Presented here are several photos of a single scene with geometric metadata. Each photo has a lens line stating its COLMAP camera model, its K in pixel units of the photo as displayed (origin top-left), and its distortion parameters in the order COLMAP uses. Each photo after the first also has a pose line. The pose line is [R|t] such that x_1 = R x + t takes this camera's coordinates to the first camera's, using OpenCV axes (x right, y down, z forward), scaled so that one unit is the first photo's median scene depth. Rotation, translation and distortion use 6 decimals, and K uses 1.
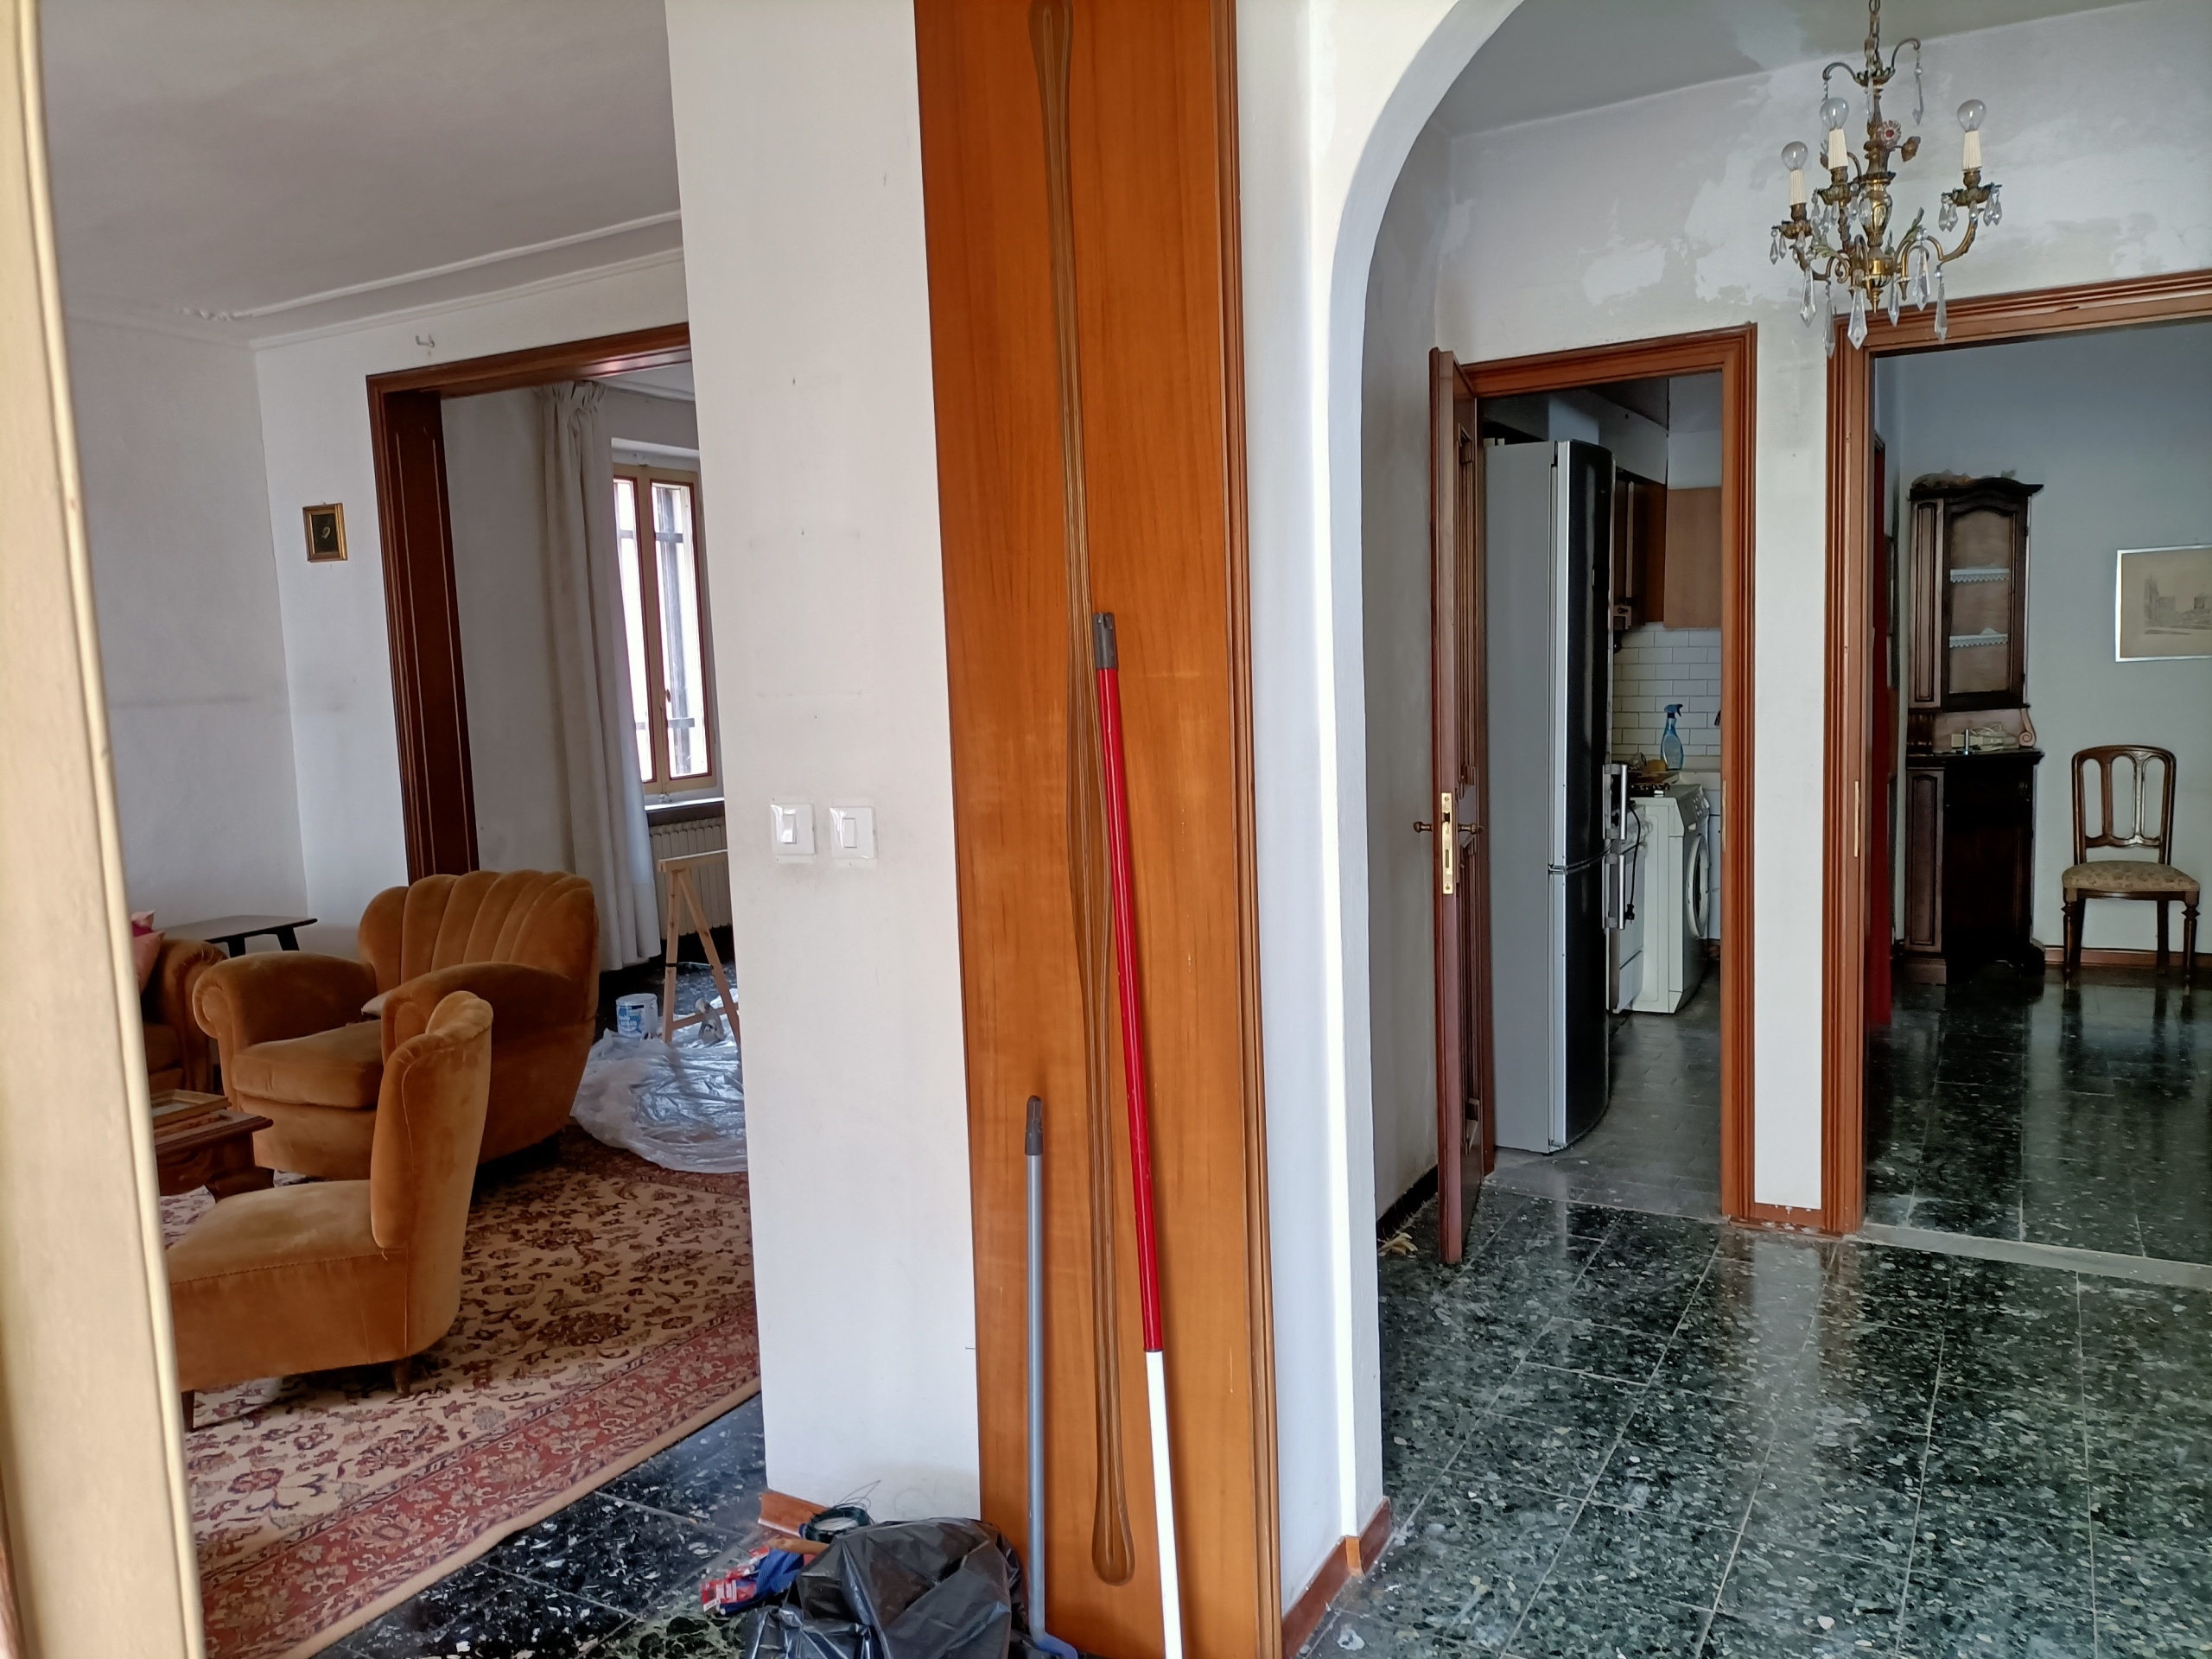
lens RADIAL K [[1692.9, 0, 1128.0], [0, 1692.9, 827.7], [0, 0, 1]] dist [0.062077, -0.074465]
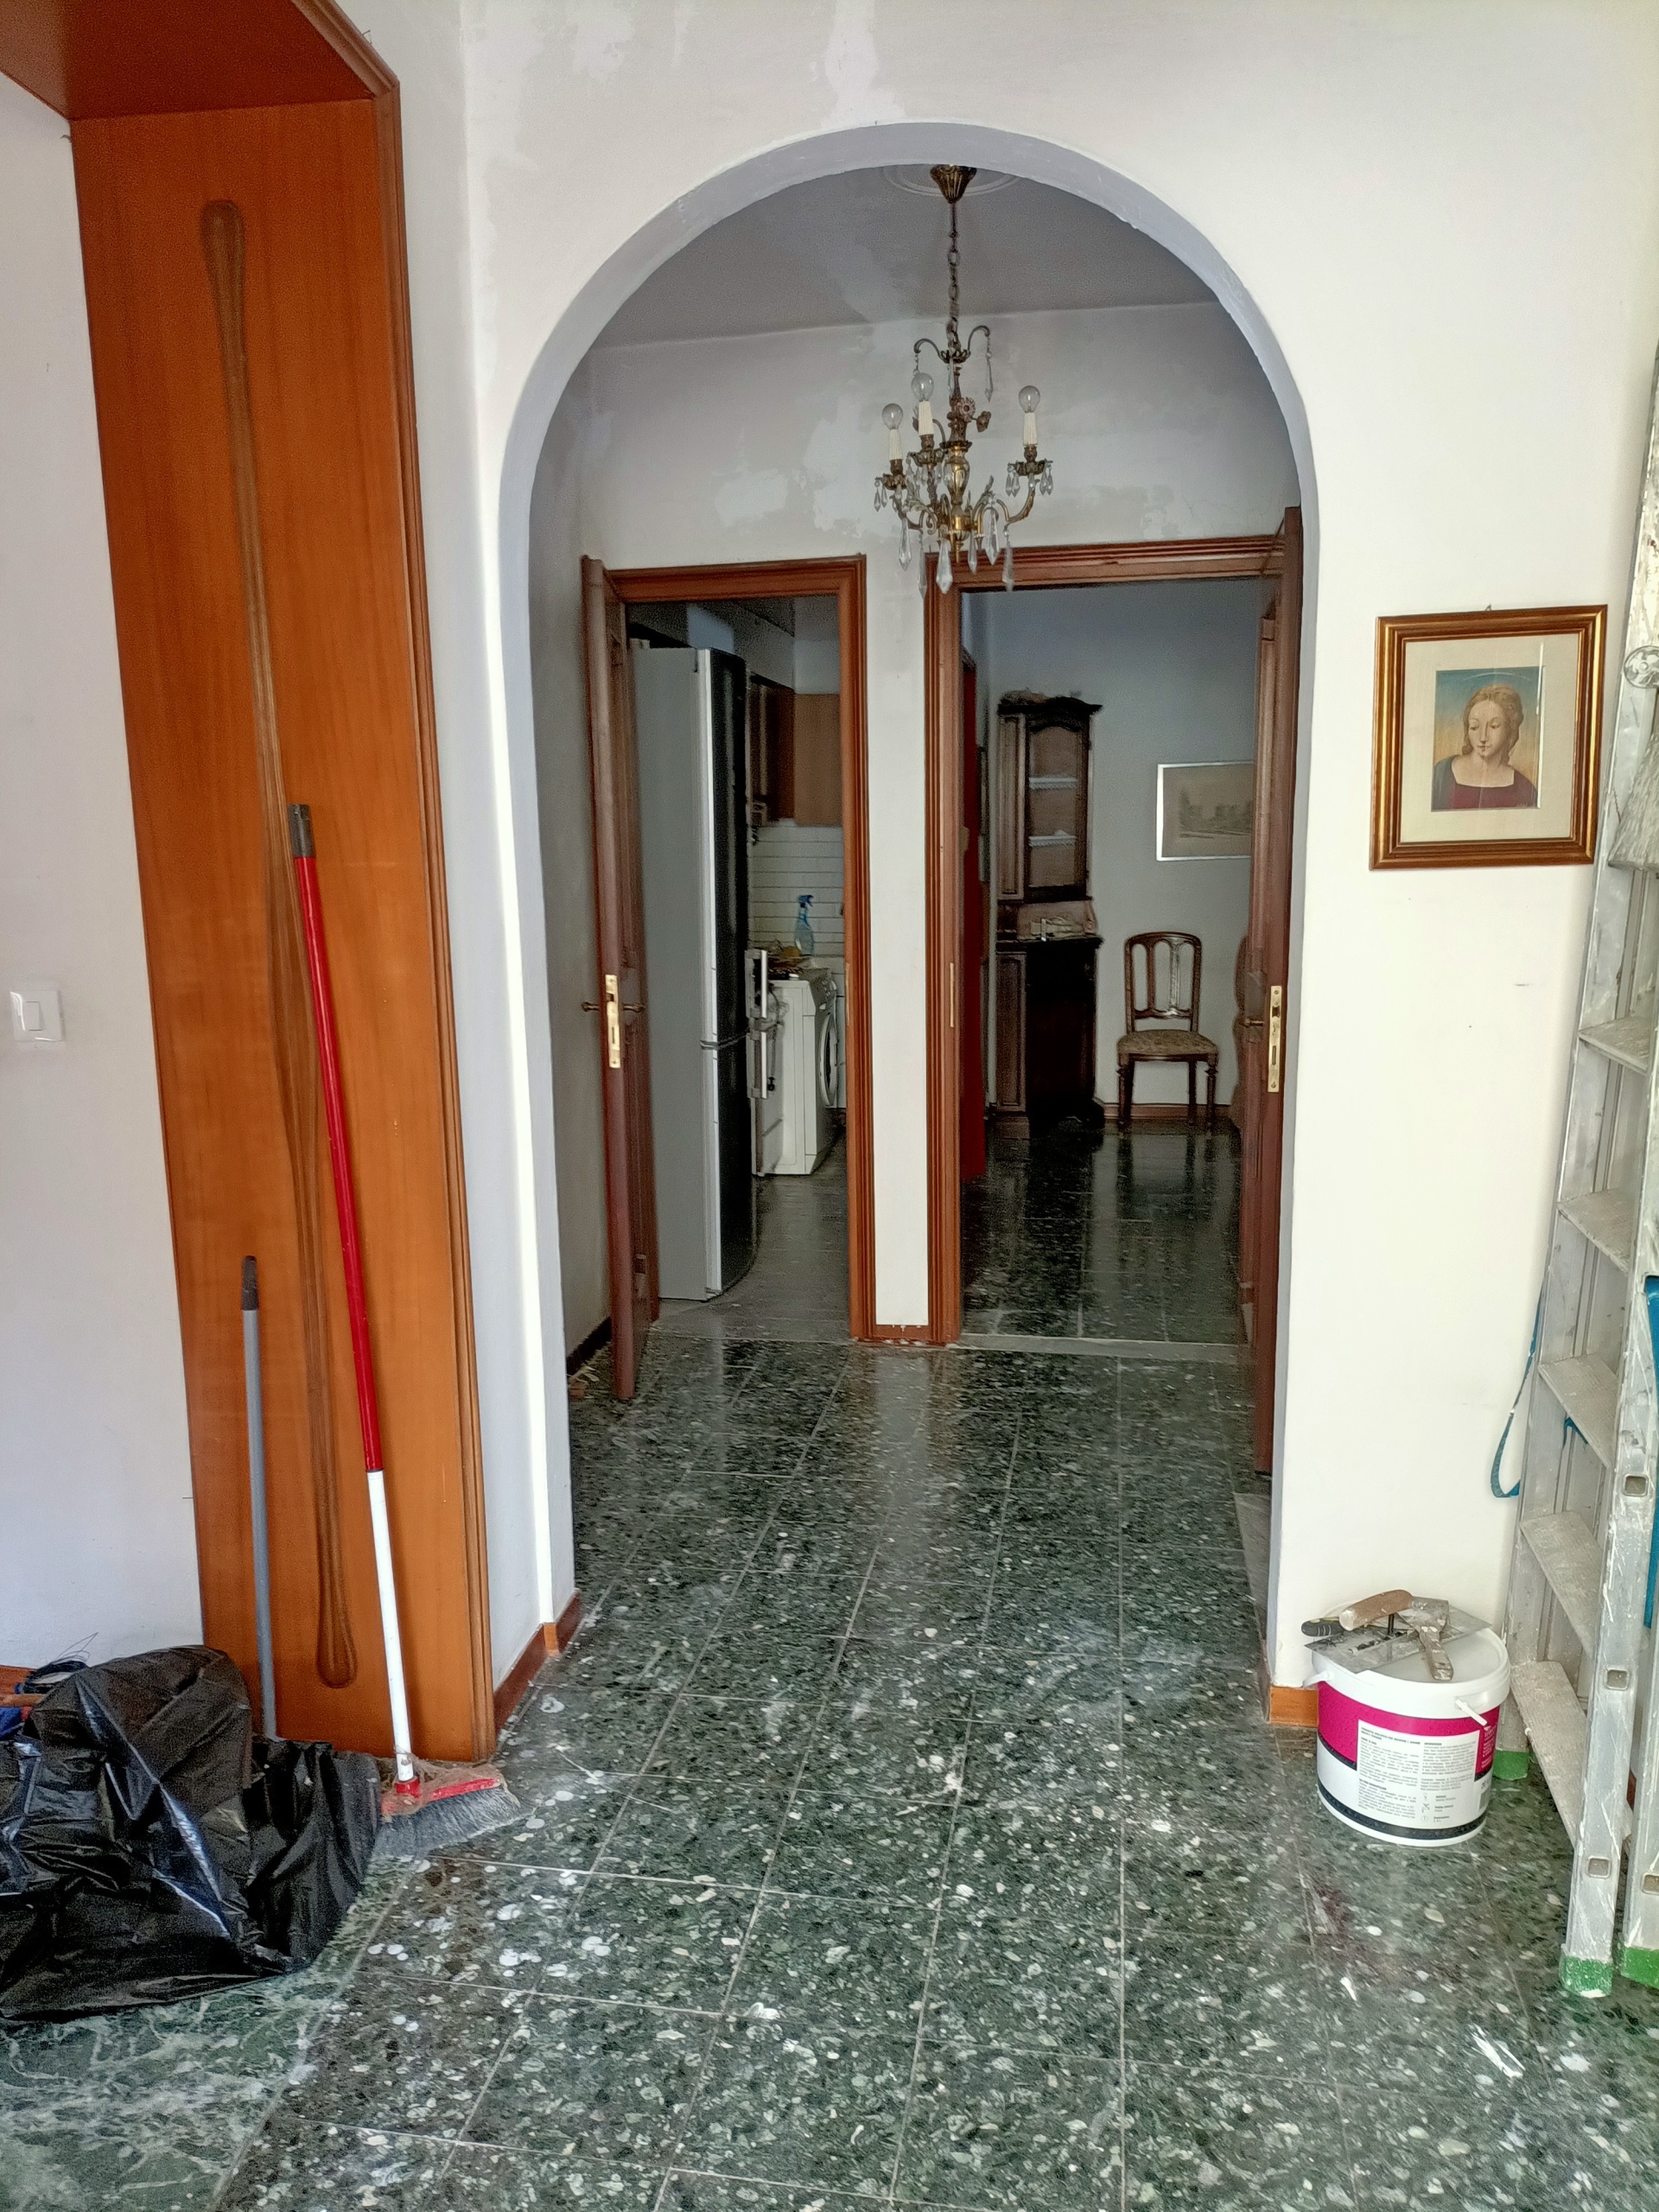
lens RADIAL K [[1690.5, 0, 845.0], [0, 1690.5, 1136.0], [0, 0, 1]] dist [0.106752, -0.180320]
pose [[0.945129, -0.039833, 0.324259, -0.030711], [0.016910, 0.997173, 0.073208, 0.005945], [-0.326259, -0.063708, 0.943131, -0.096205]]
